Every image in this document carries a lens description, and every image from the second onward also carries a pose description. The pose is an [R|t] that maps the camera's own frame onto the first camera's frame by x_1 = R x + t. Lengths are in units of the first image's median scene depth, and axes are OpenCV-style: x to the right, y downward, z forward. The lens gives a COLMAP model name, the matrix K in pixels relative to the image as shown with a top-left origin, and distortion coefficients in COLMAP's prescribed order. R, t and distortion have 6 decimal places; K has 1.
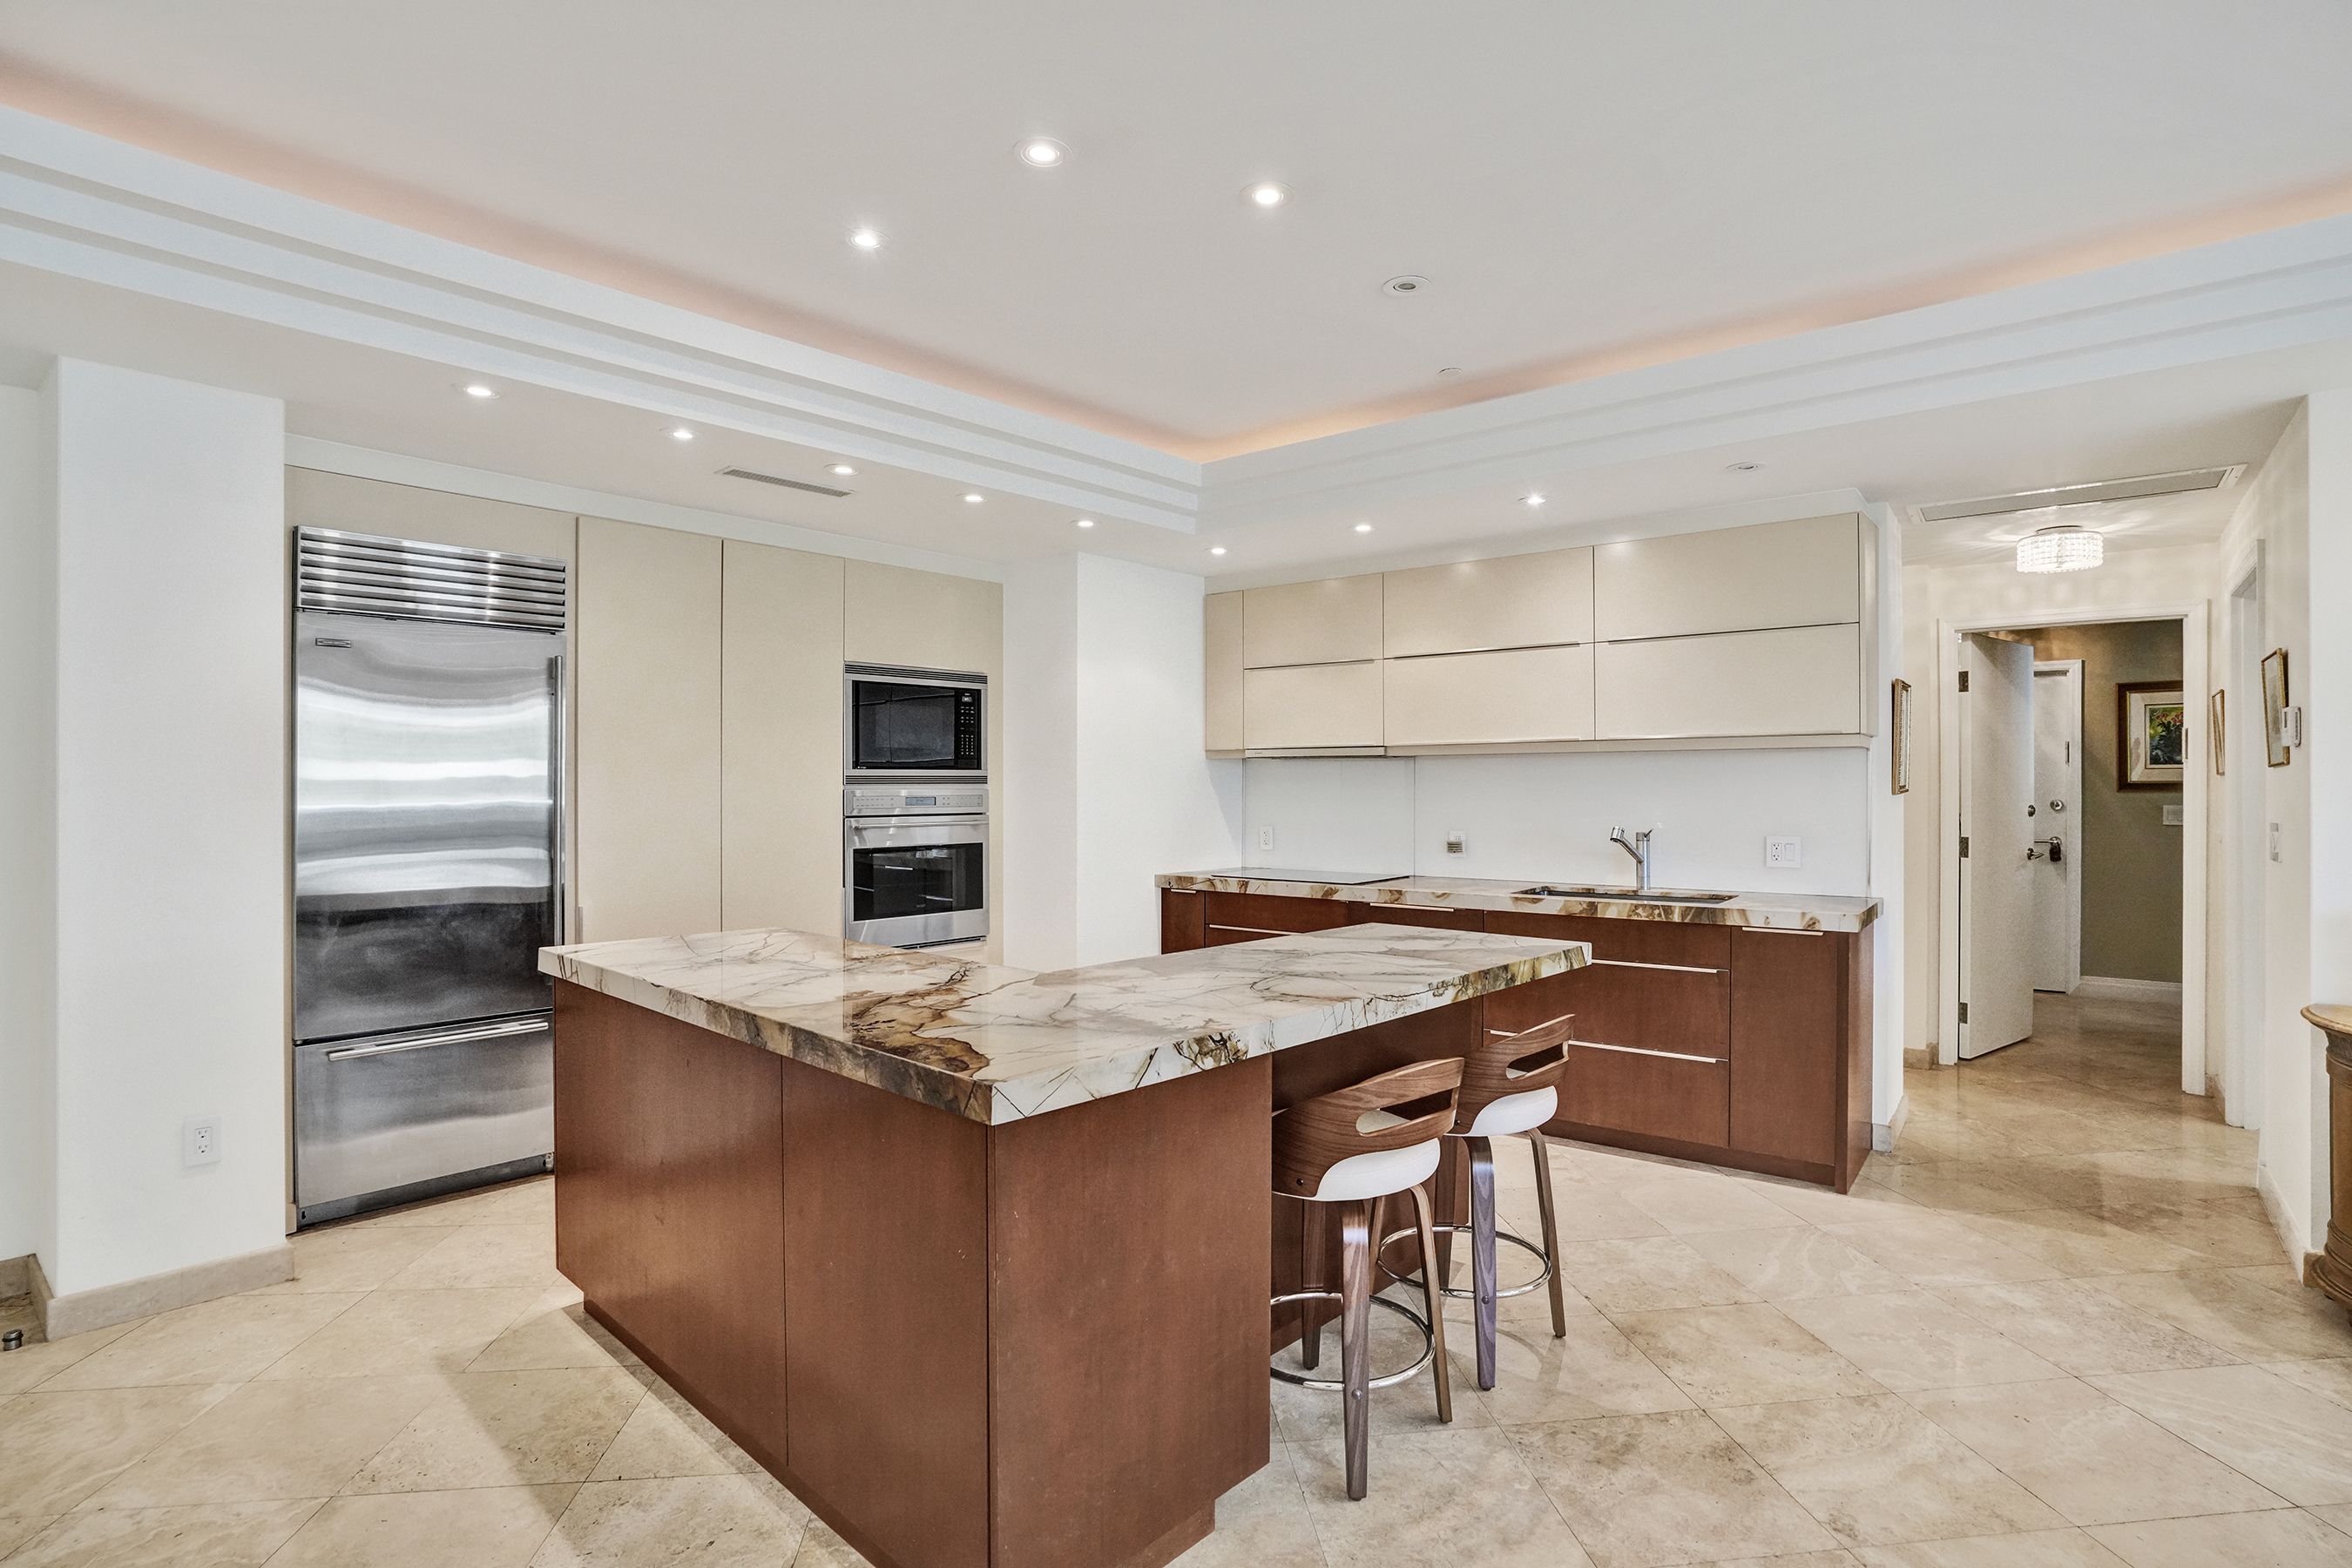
lens RADIAL K [[1133.1, 0, 1176.0], [0, 1133.1, 784.0], [0, 0, 1]] dist [-0.075247, 0.035337]
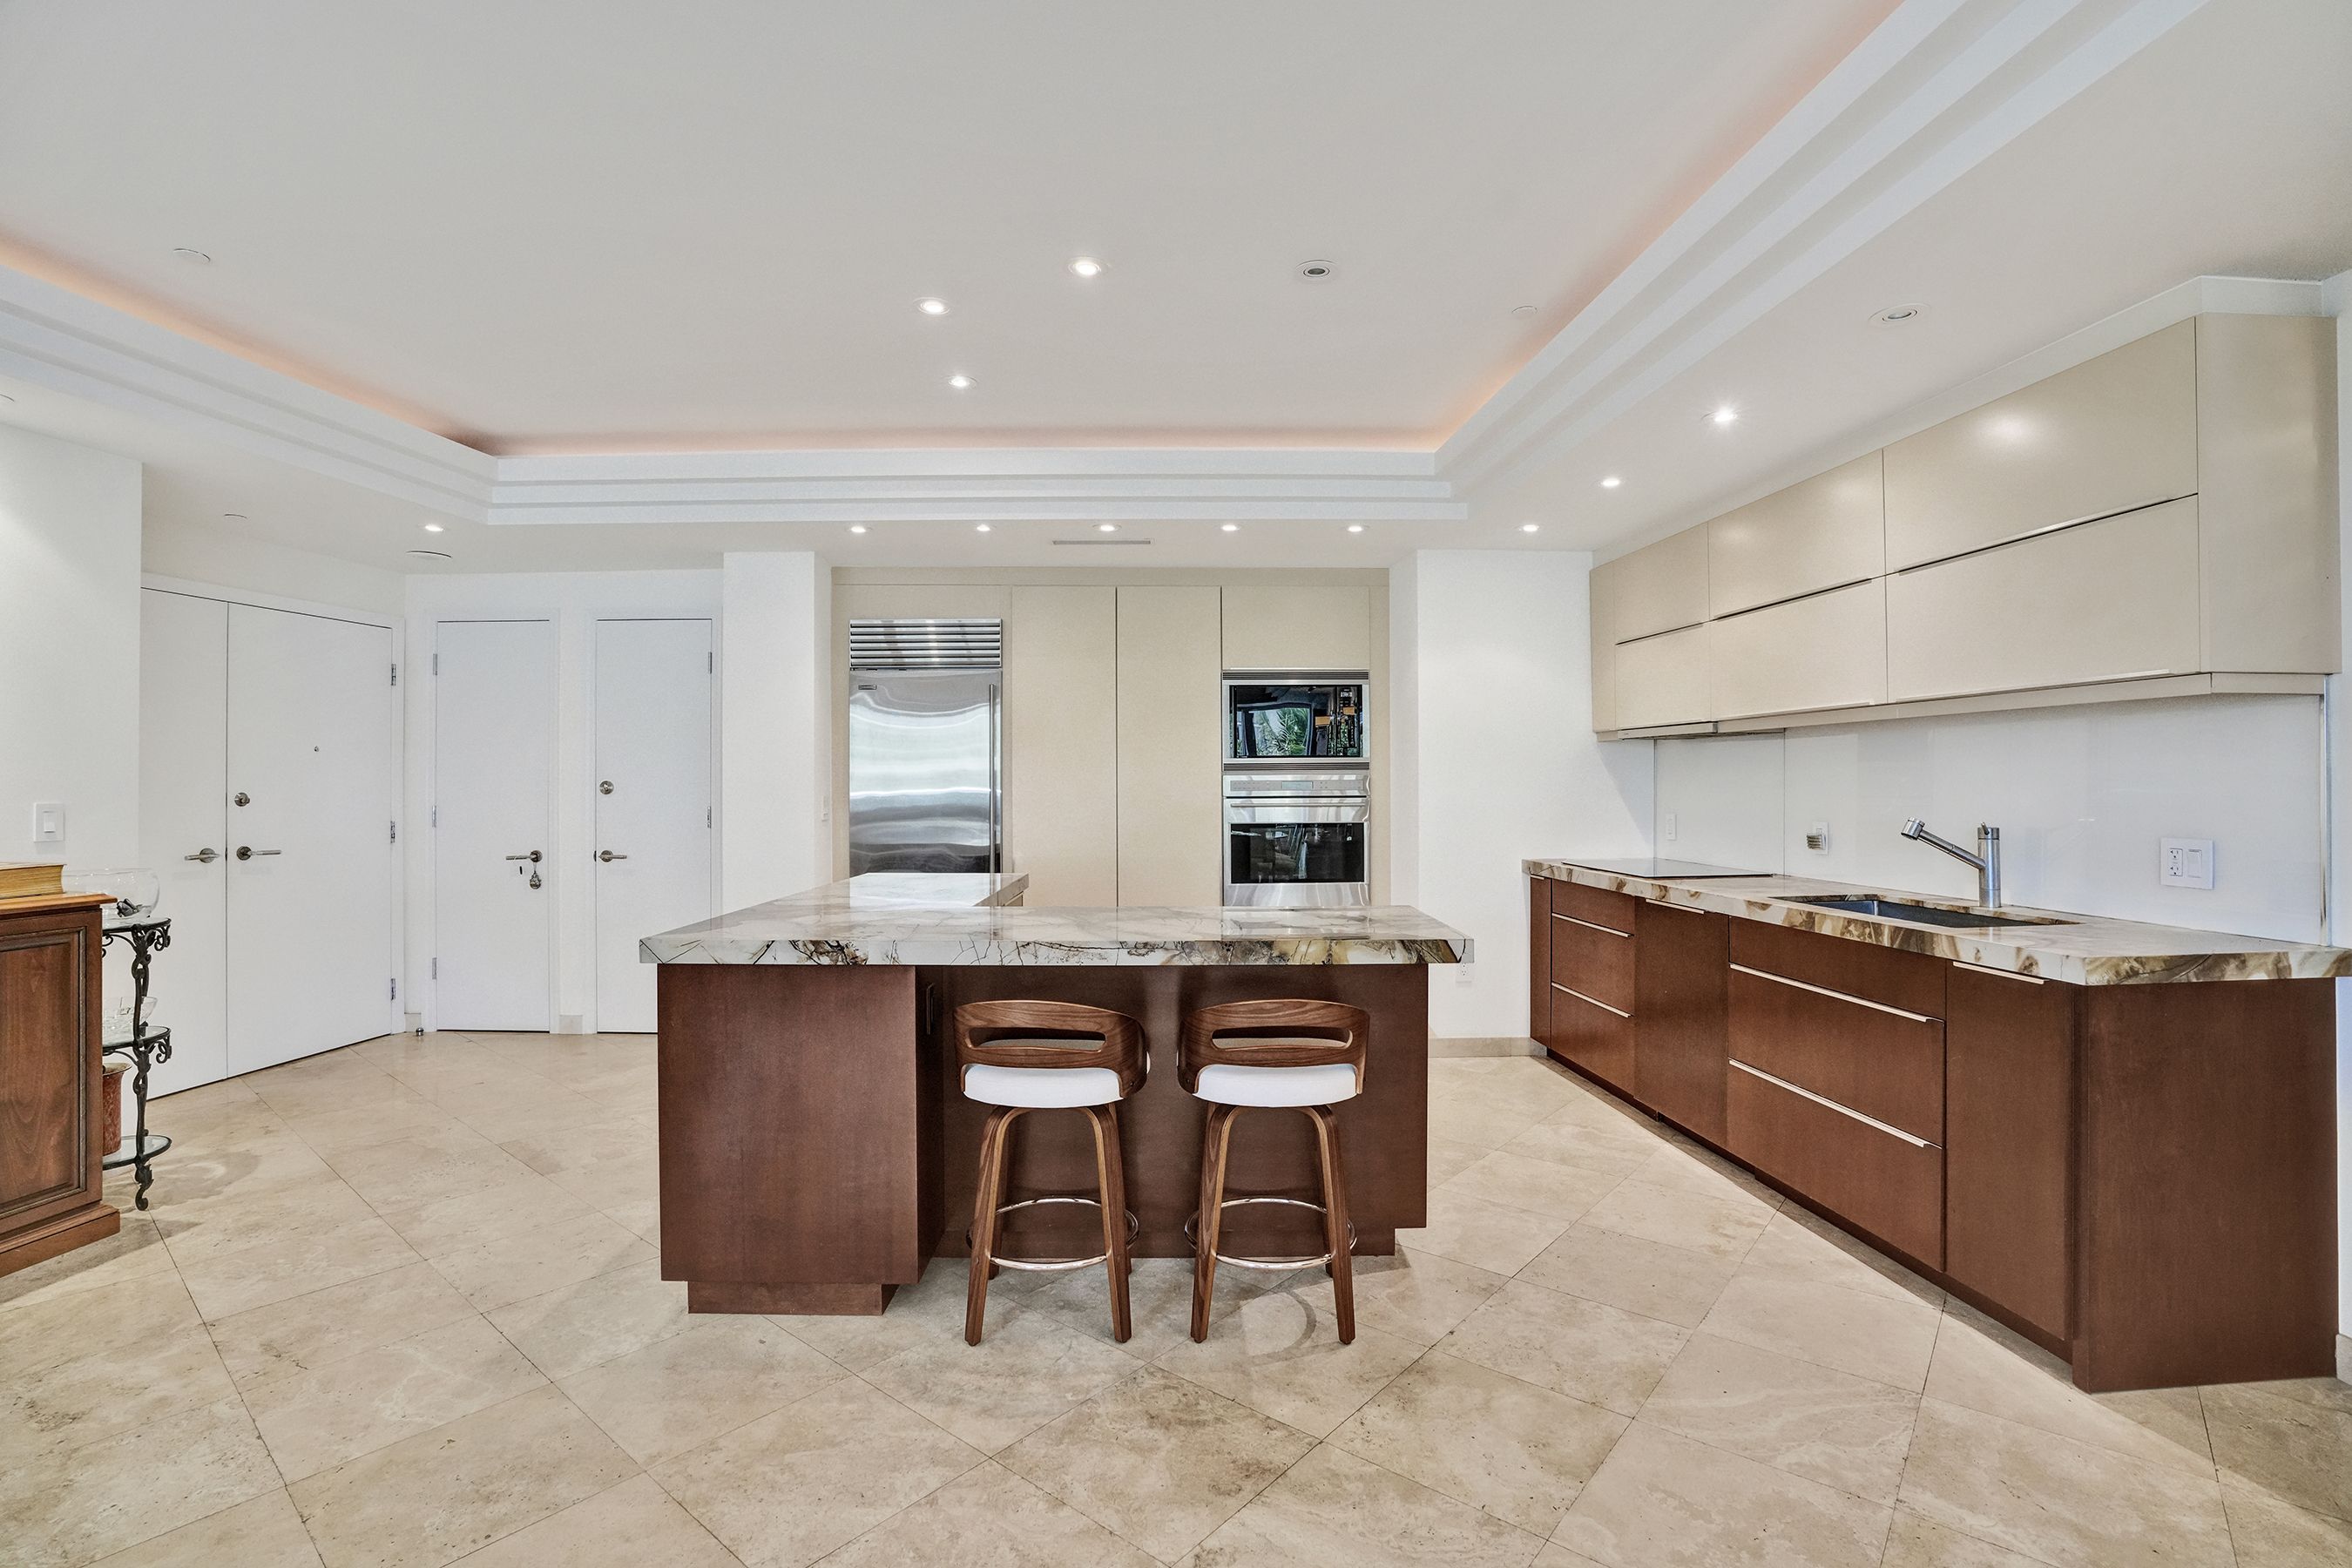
lens RADIAL K [[1075.3, 0, 1181.3], [0, 1075.3, 774.2], [0, 0, 1]] dist [-0.069556, 0.024499]
pose [[0.695450, -0.006303, -0.718547, 0.631120], [0.005303, 0.999979, -0.003639, 0.010067], [0.718555, -0.001280, 0.695469, 0.189453]]
